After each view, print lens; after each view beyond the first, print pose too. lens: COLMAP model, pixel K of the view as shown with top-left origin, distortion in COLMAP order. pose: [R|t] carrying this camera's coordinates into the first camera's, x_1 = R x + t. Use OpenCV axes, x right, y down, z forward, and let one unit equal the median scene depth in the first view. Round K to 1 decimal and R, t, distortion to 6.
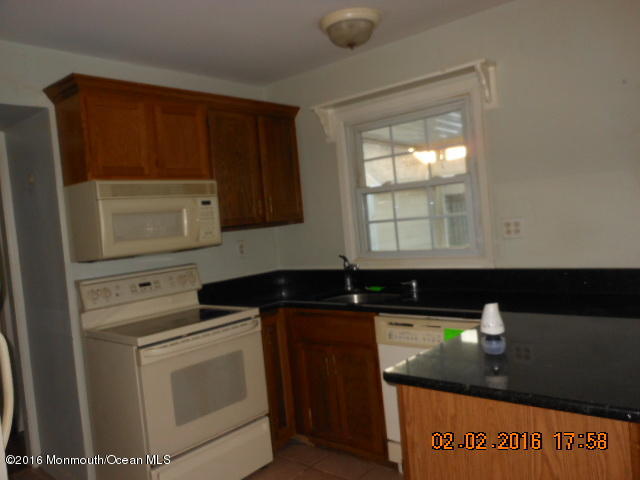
lens RADIAL K [[519.3, 0, 320.0], [0, 519.3, 240.0], [0, 0, 1]] dist [-0.007478, -0.005853]
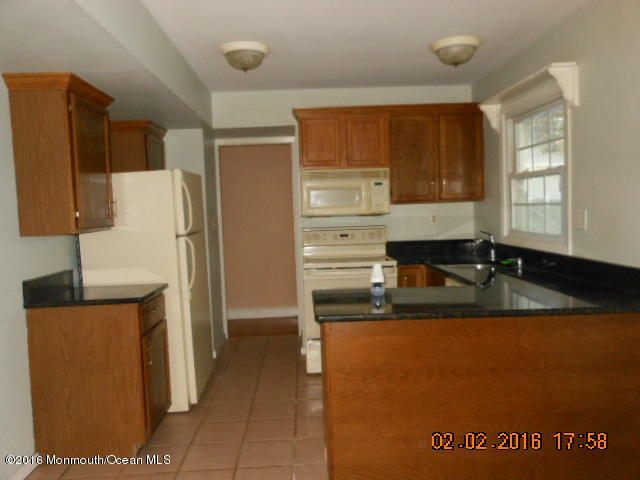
lens RADIAL K [[519.3, 0, 320.0], [0, 519.3, 240.0], [0, 0, 1]] dist [-0.007478, -0.005853]
pose [[0.673999, 0.114373, -0.729825, 0.729383], [-0.061752, 0.993207, 0.098619, -0.047887], [0.736147, -0.021401, 0.676483, -0.097018]]
